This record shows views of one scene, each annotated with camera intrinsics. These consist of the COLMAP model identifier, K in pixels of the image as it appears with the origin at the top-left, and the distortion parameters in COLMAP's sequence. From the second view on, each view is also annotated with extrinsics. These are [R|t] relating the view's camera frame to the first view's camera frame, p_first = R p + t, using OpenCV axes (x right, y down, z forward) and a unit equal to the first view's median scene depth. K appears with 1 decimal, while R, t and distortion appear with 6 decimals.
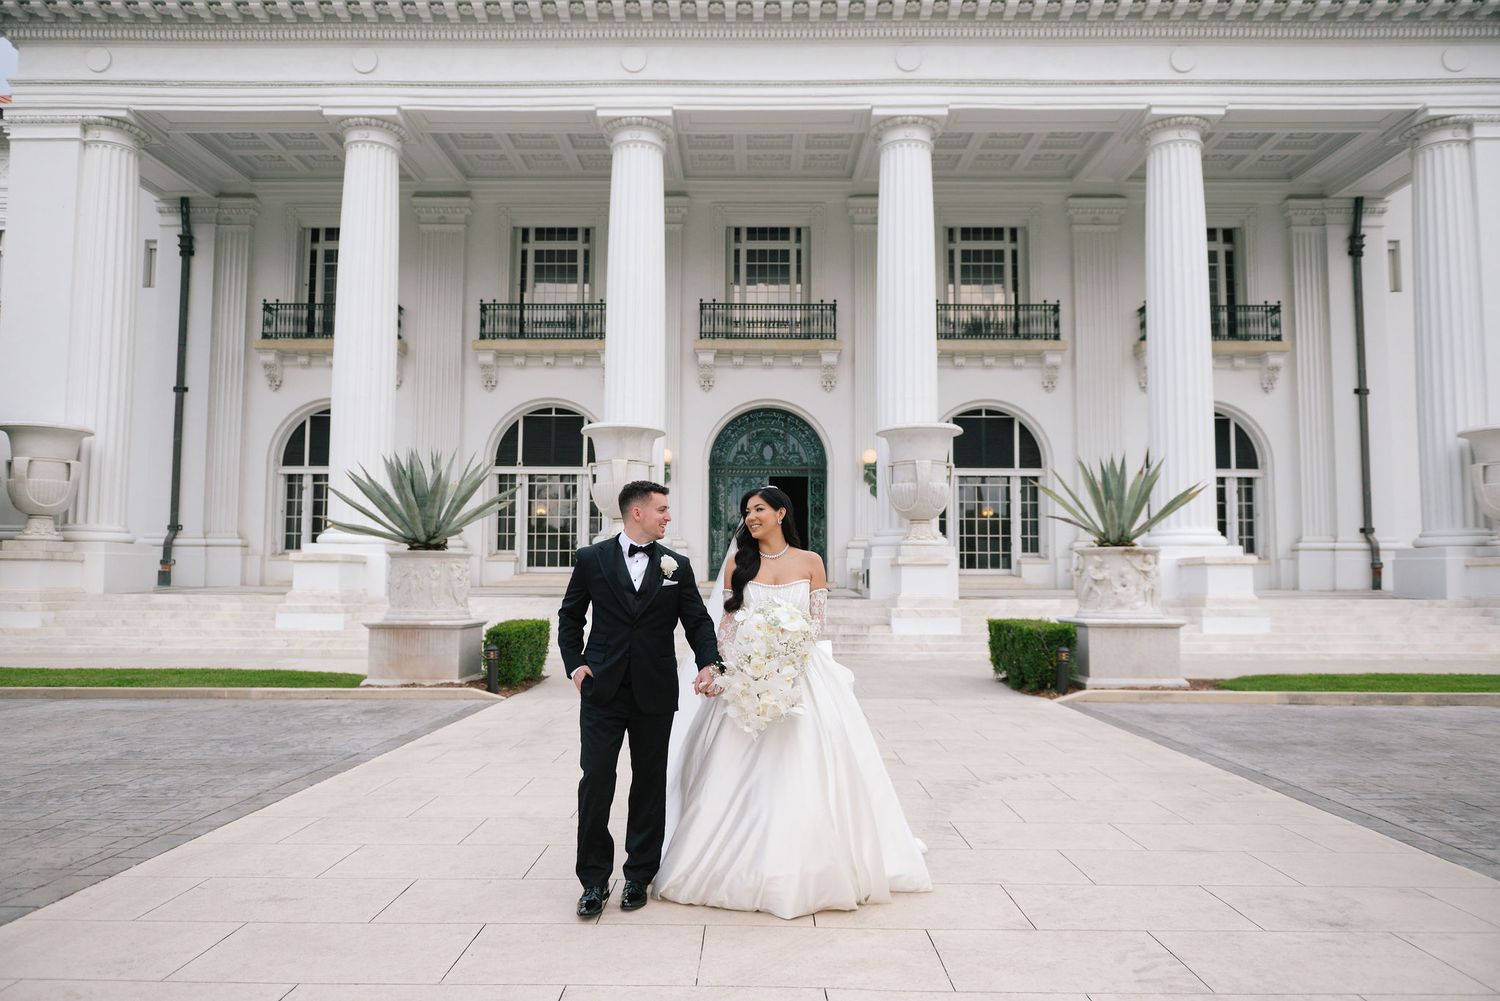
lens RADIAL K [[1257.5, 0, 742.1], [0, 1257.5, 488.2], [0, 0, 1]] dist [-0.013626, -0.020102]
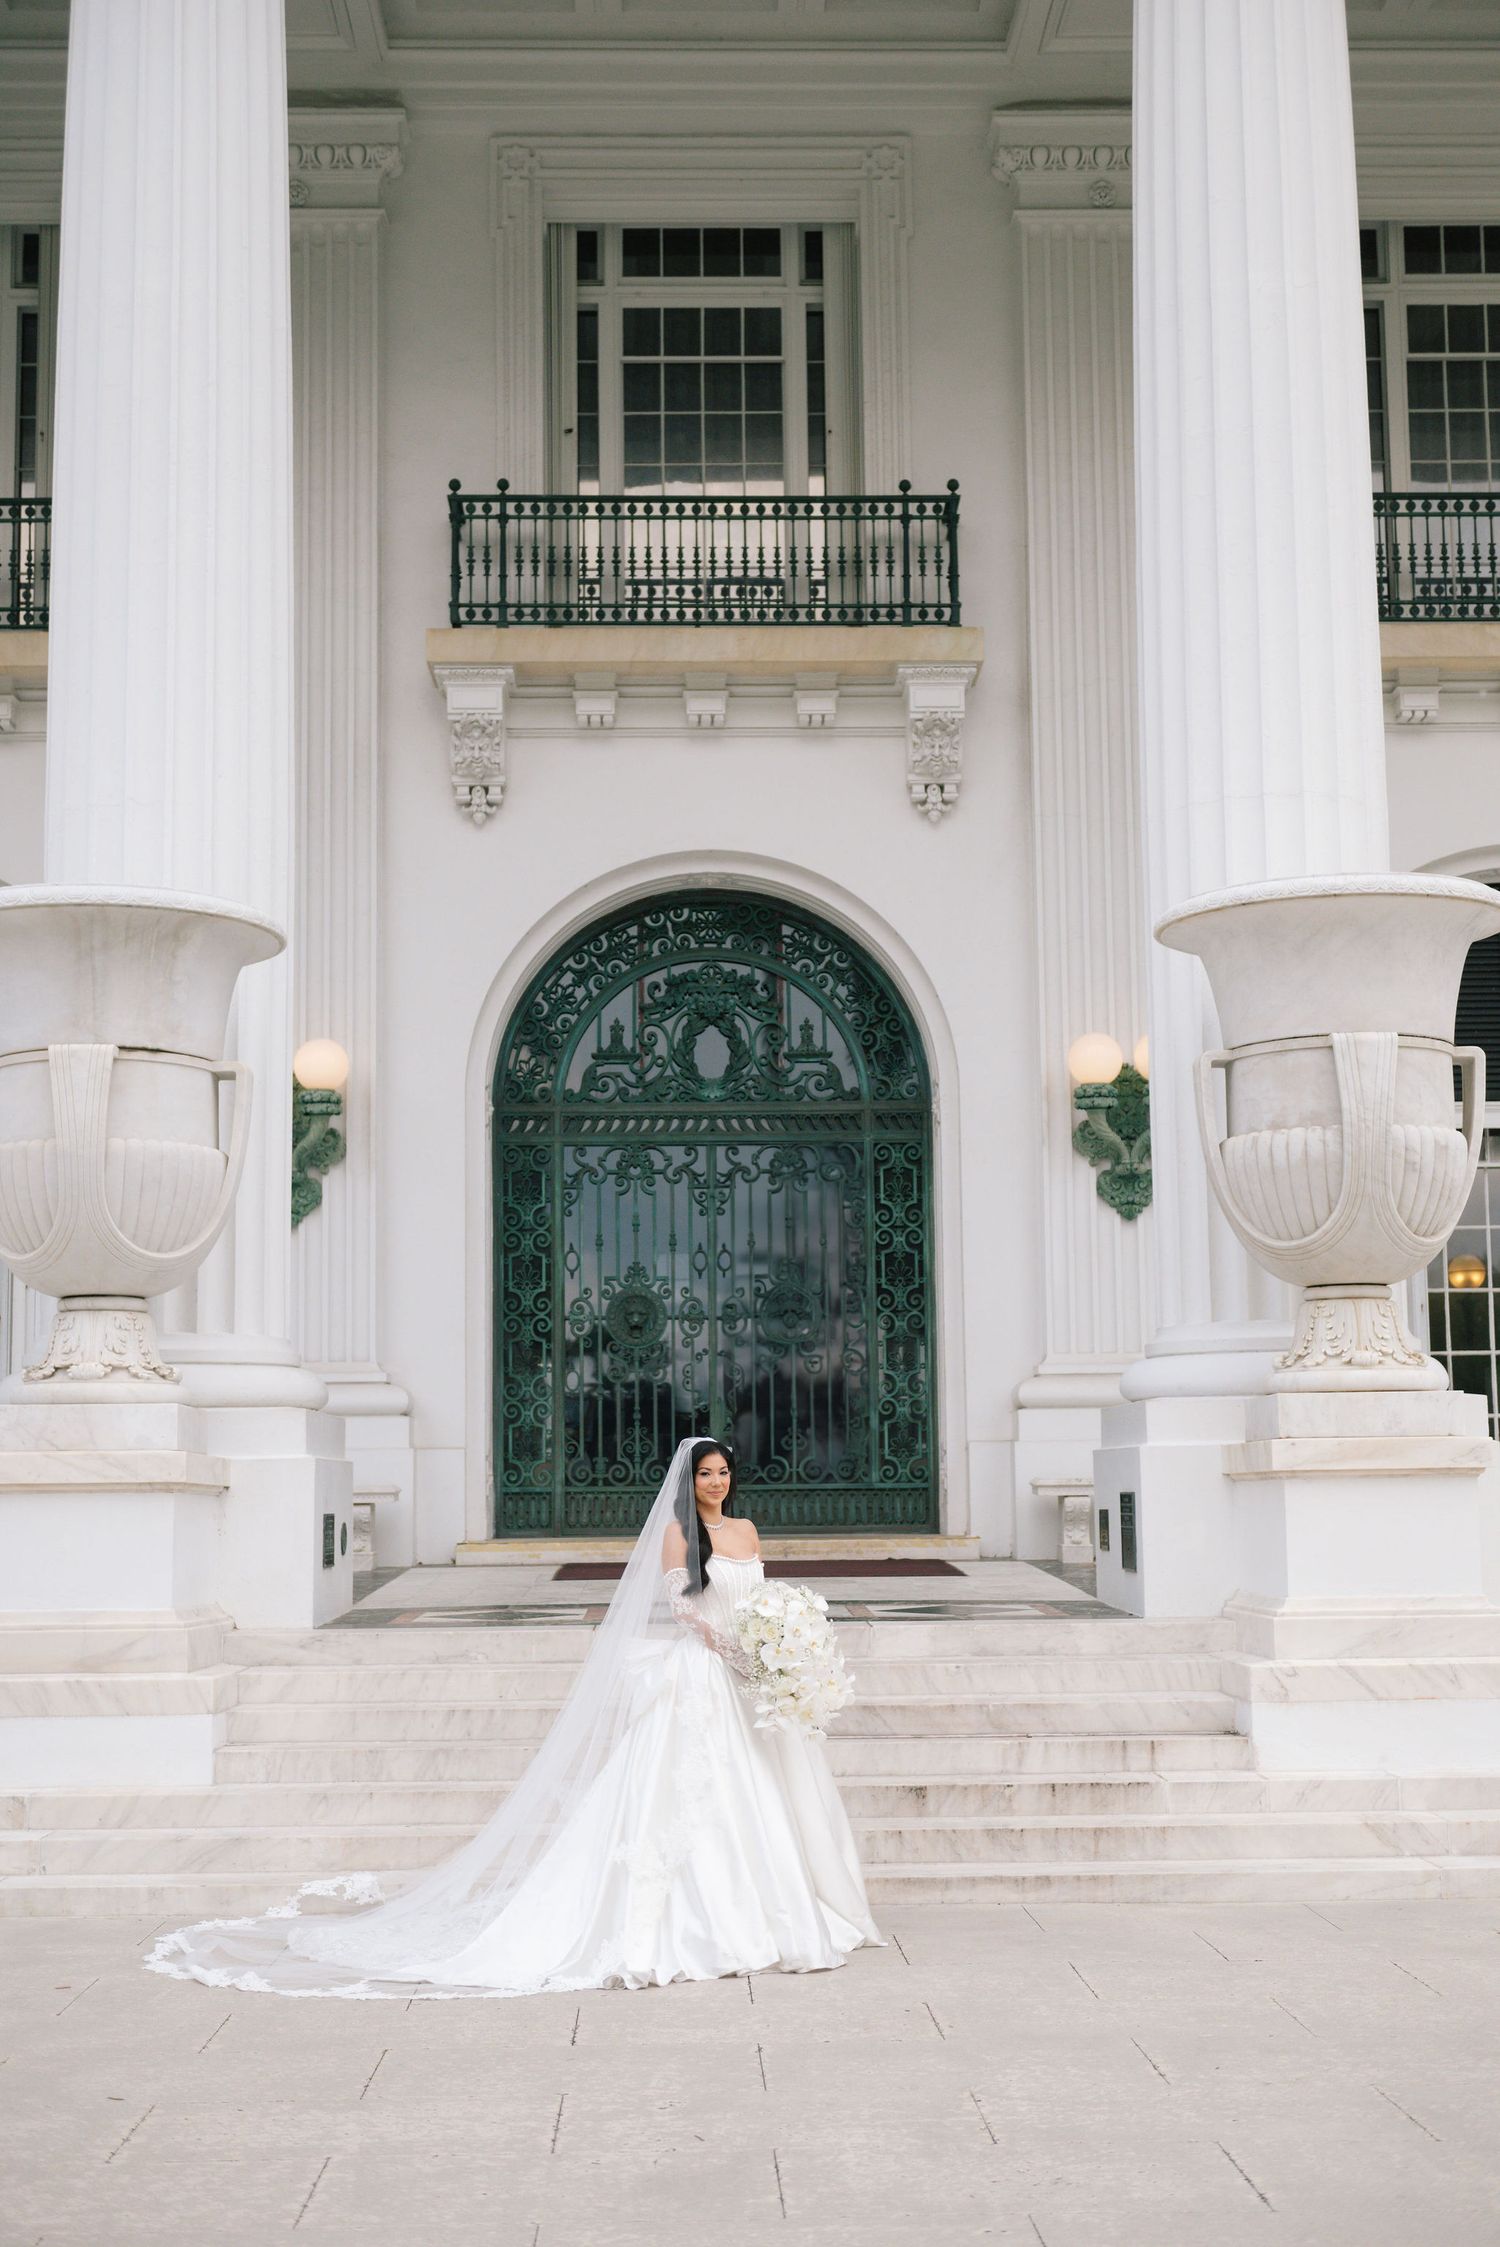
lens RADIAL K [[3350.7, 0, 790.9], [0, 3350.7, 1092.9], [0, 0, 1]] dist [0.029463, 0.000000]
pose [[0.998970, -0.010796, 0.044063, 0.006099], [0.013049, 0.998604, -0.051178, 0.017273], [-0.043449, 0.051700, 0.997717, 0.291654]]
